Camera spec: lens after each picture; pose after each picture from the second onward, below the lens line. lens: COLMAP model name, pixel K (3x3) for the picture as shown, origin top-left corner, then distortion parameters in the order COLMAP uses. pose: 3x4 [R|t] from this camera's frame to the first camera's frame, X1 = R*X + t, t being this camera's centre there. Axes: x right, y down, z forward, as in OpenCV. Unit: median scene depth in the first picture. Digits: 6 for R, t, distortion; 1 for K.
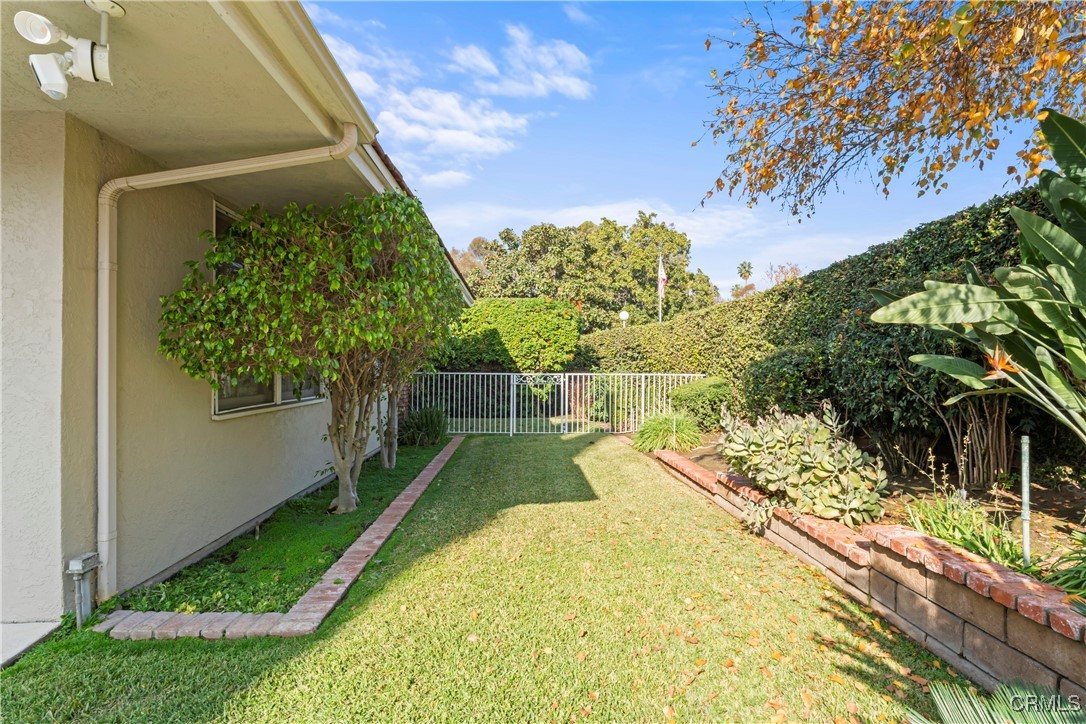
lens RADIAL K [[556.6, 0, 543.2], [0, 556.6, 365.3], [0, 0, 1]] dist [0.001597, 0.000063]
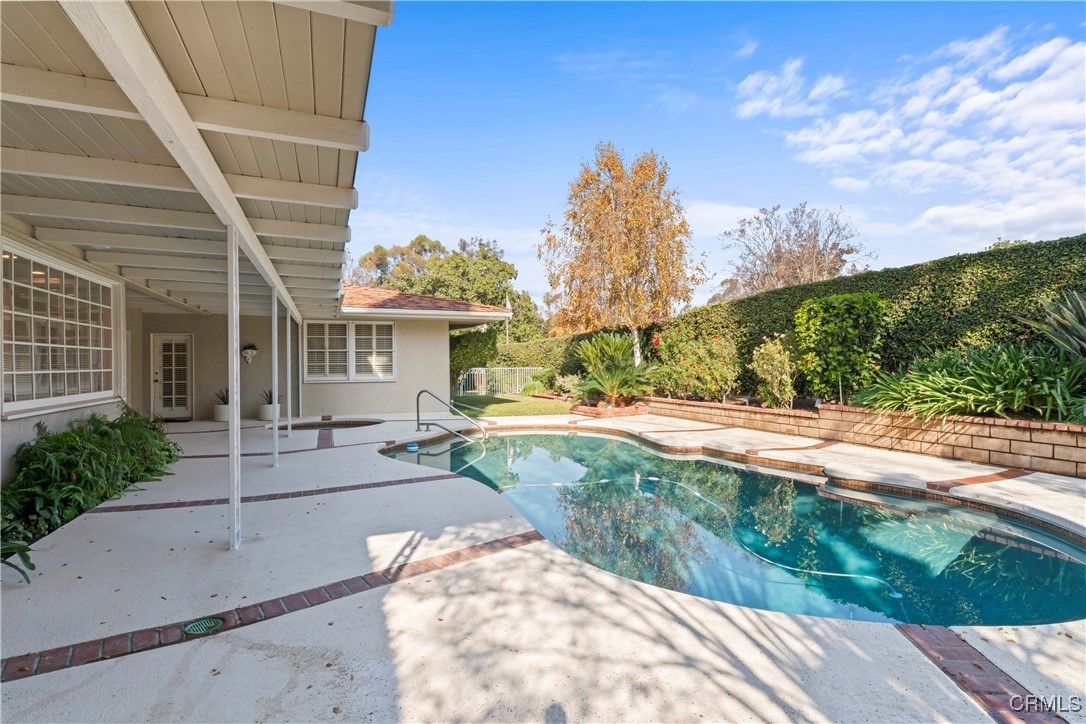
lens RADIAL K [[556.6, 0, 541.6], [0, 556.6, 363.3], [0, 0, 1]] dist [0.001597, 0.000063]
pose [[0.948106, -0.014847, 0.317607, -0.174930], [0.015065, 0.999885, 0.001770, -0.001776], [-0.317597, 0.003107, 0.948221, -0.463342]]
